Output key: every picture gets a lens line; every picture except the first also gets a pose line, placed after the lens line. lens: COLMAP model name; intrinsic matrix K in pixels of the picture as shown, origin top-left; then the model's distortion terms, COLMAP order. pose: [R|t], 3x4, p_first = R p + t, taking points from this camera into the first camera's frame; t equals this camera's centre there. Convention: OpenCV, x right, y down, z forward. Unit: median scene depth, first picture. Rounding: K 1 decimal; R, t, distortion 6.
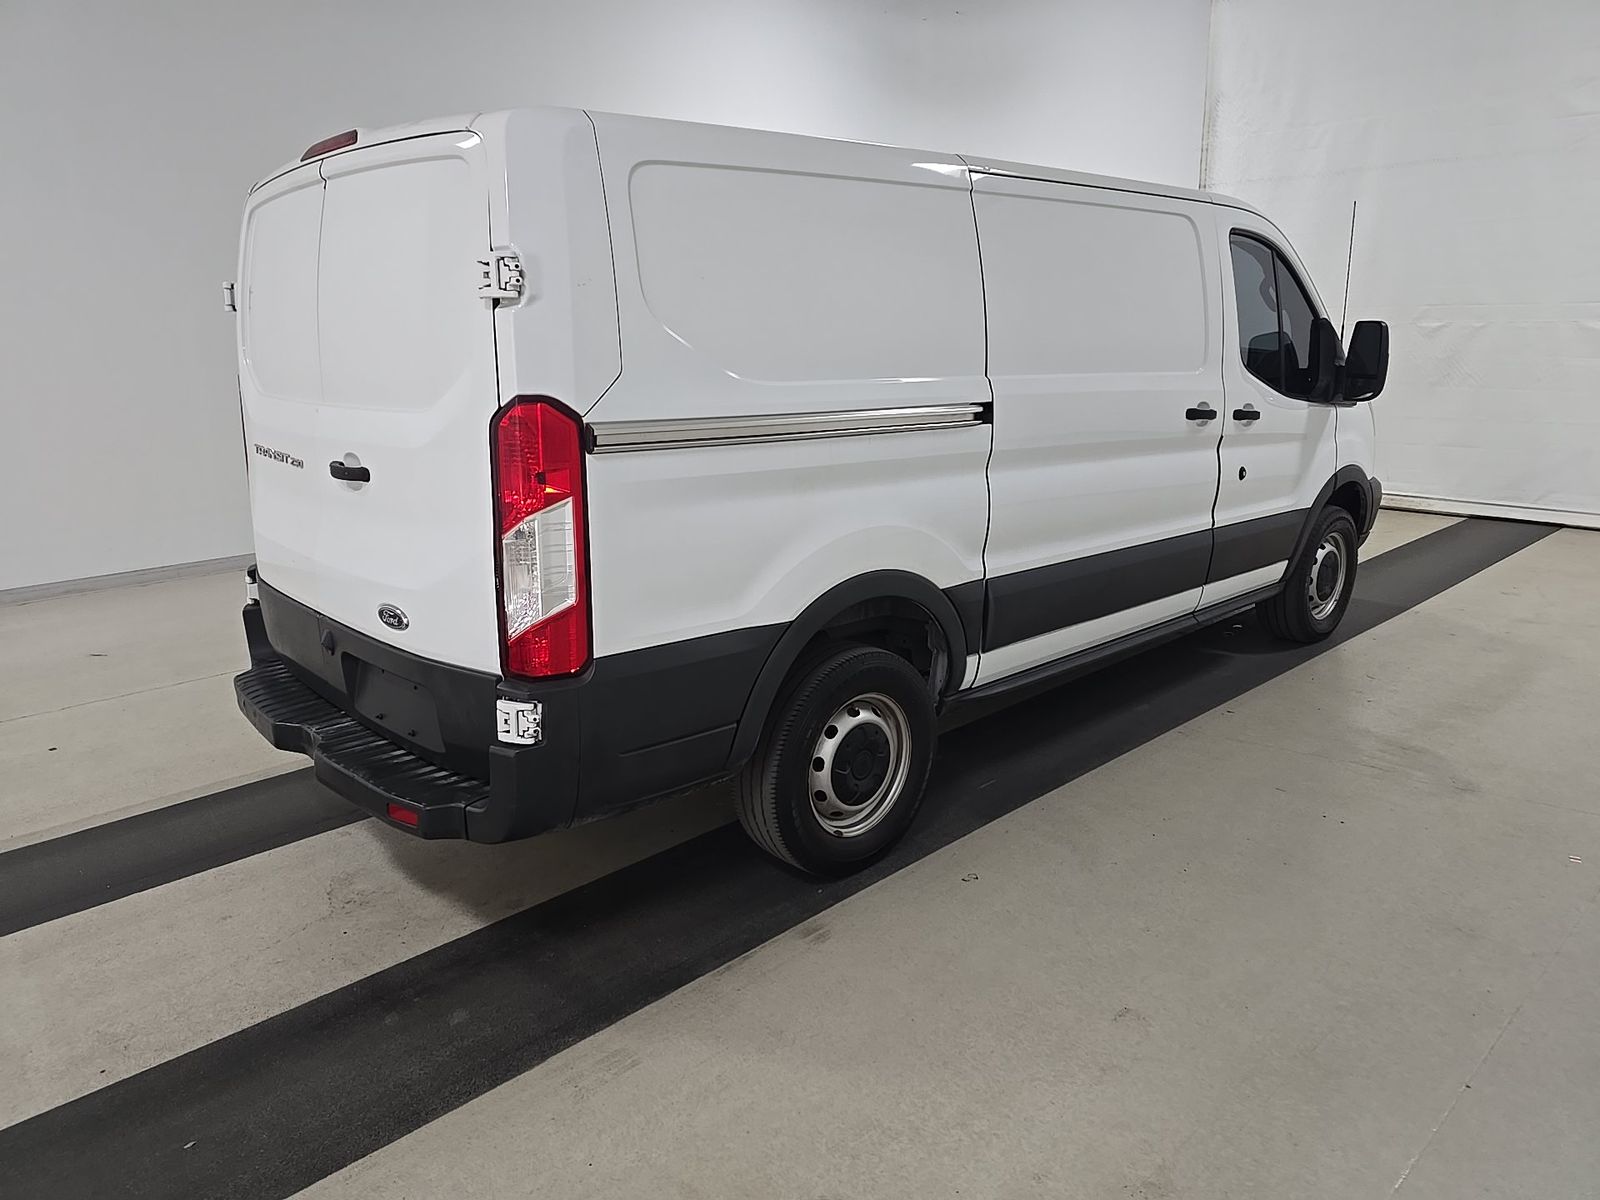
lens RADIAL K [[1068.6, 0, 804.0], [0, 1068.6, 566.5], [0, 0, 1]] dist [0.072778, -0.055311]
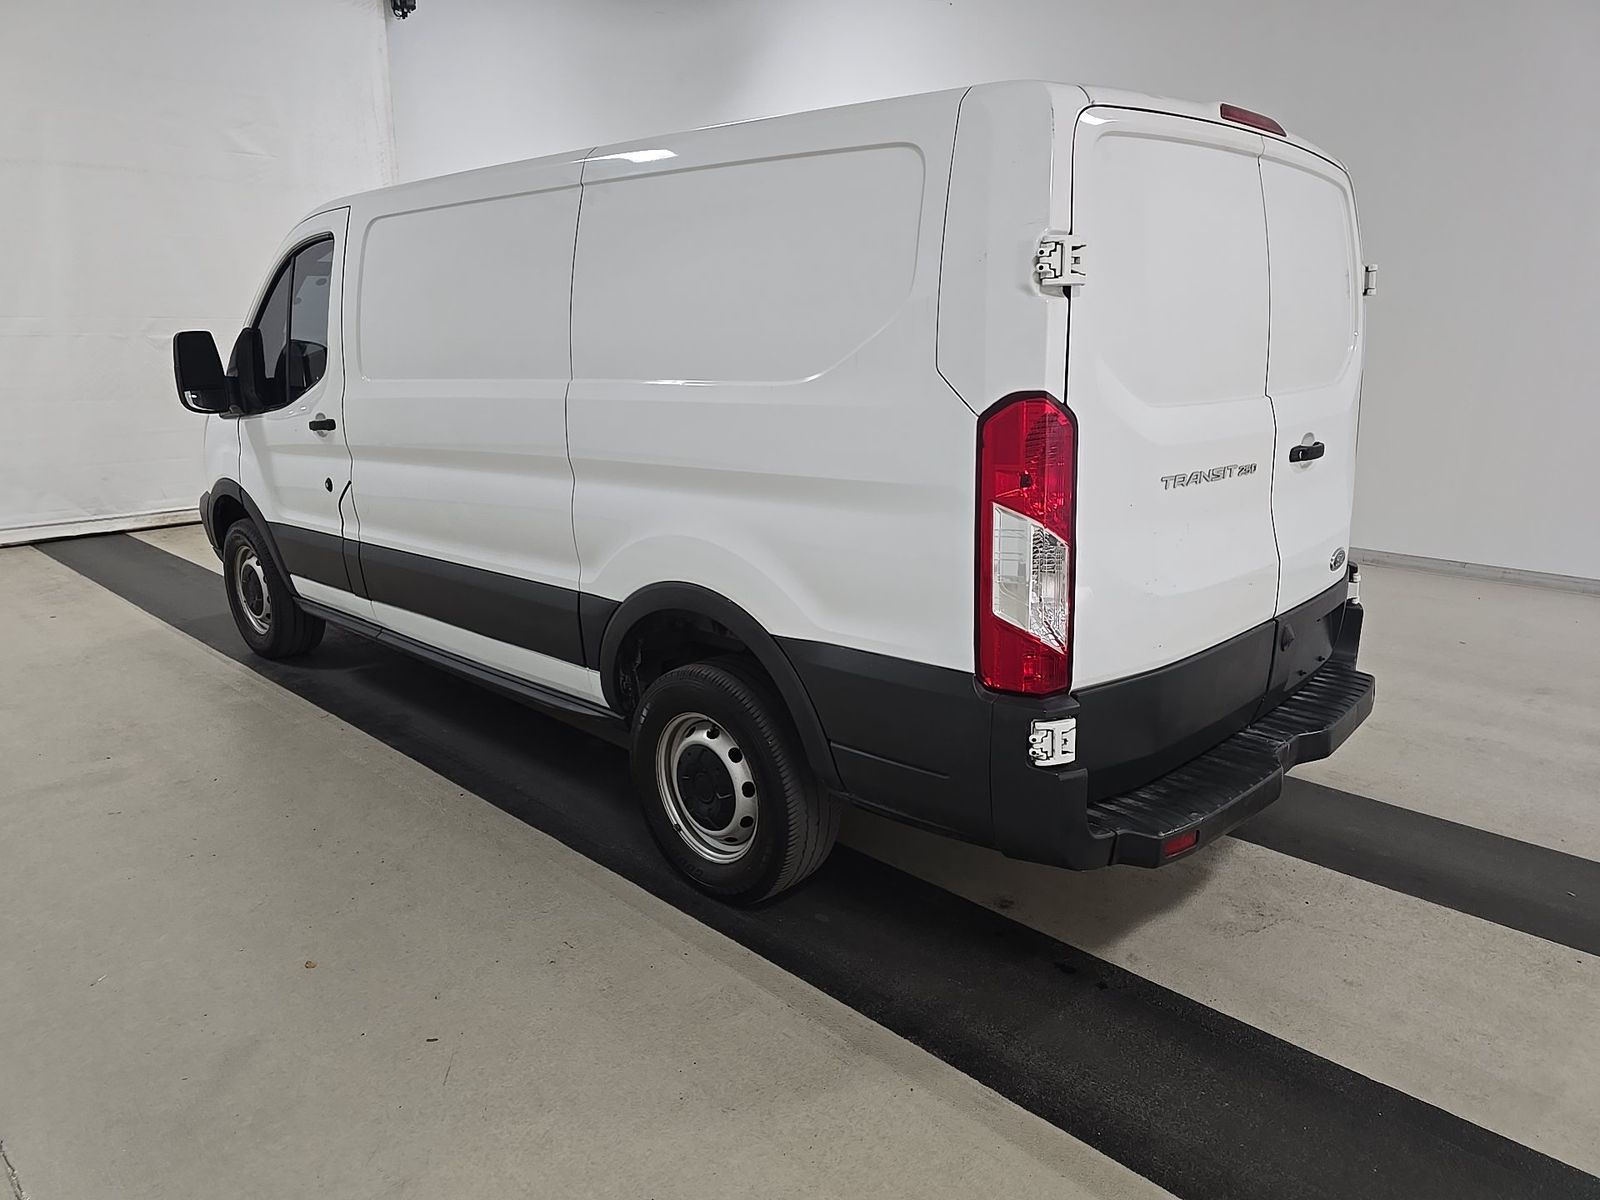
lens RADIAL K [[1068.6, 0, 804.0], [0, 1068.6, 566.5], [0, 0, 1]] dist [0.072778, -0.055311]
pose [[-0.061214, -0.202044, 0.977461, -1.322170], [0.221918, 0.952032, 0.210686, -0.285907], [-0.973142, 0.229813, -0.013441, 1.390289]]
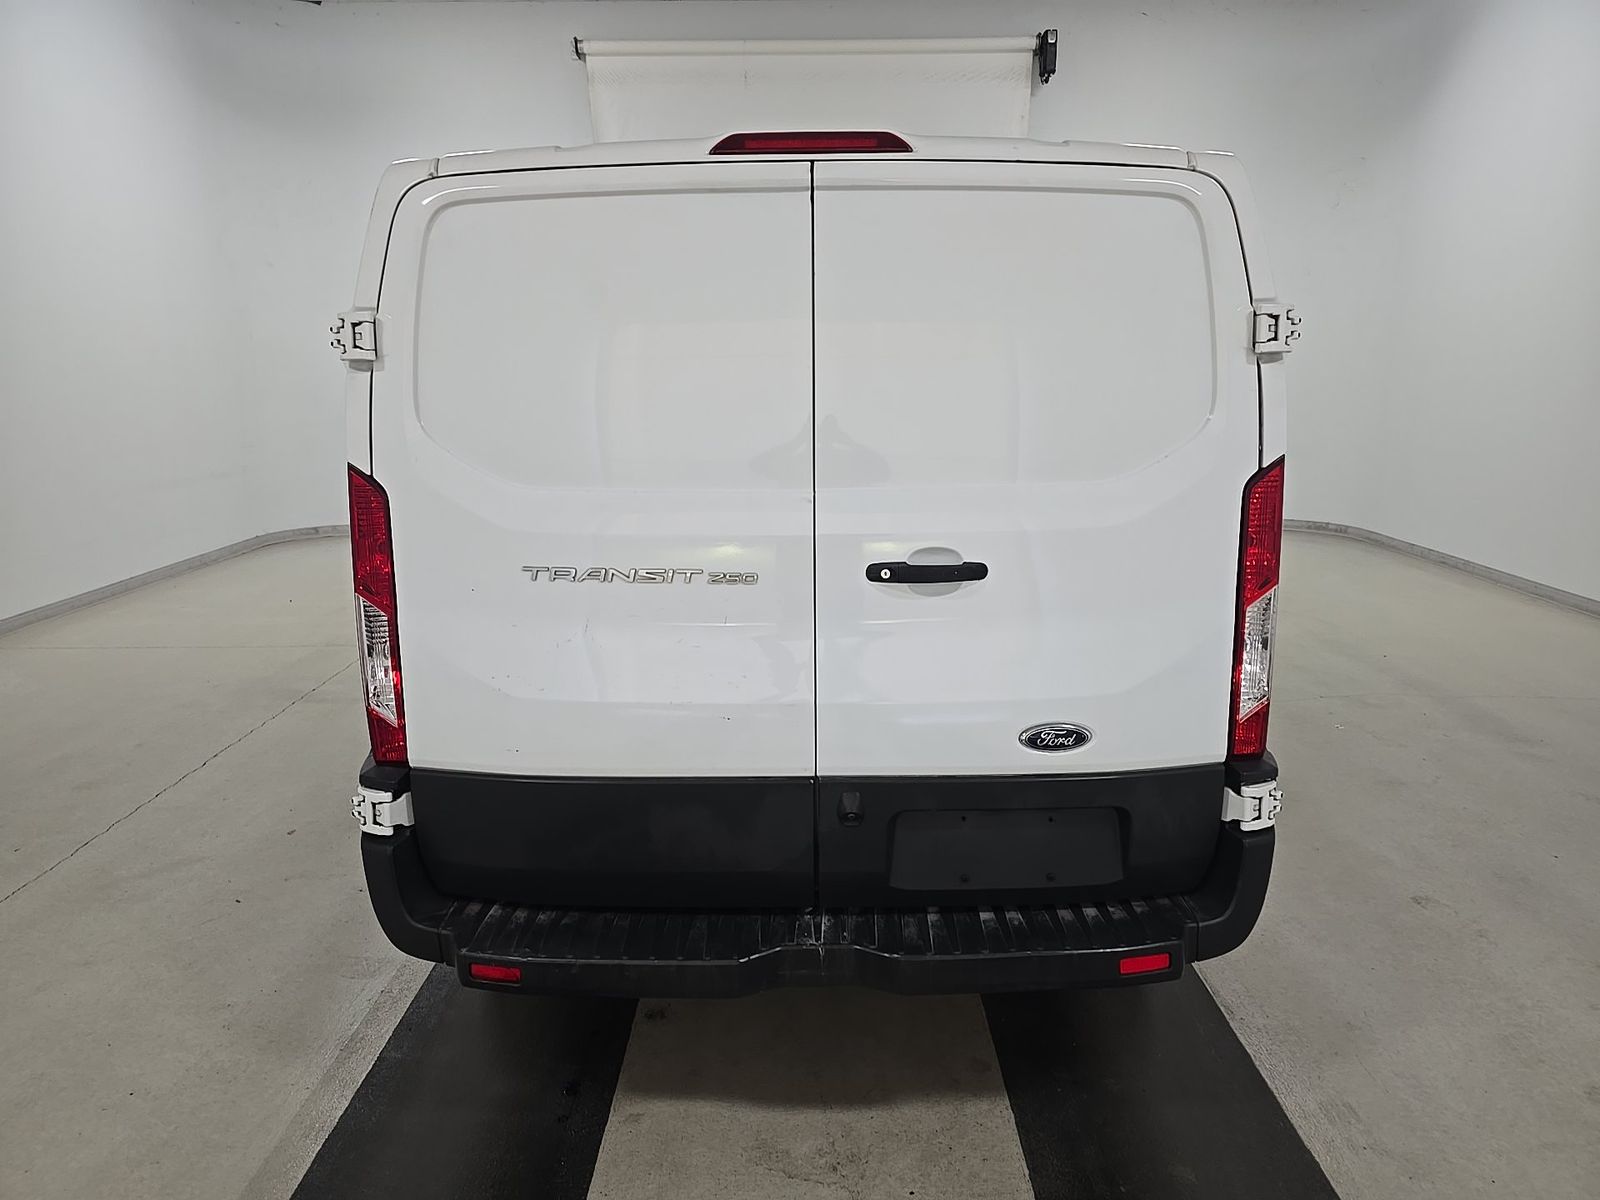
lens RADIAL K [[1068.6, 0, 804.0], [0, 1068.6, 566.5], [0, 0, 1]] dist [0.072778, -0.055311]
pose [[0.684173, -0.123294, 0.718822, -0.944399], [0.155772, 0.987567, 0.021126, -0.111411], [-0.712490, 0.097518, 0.694873, 0.489344]]
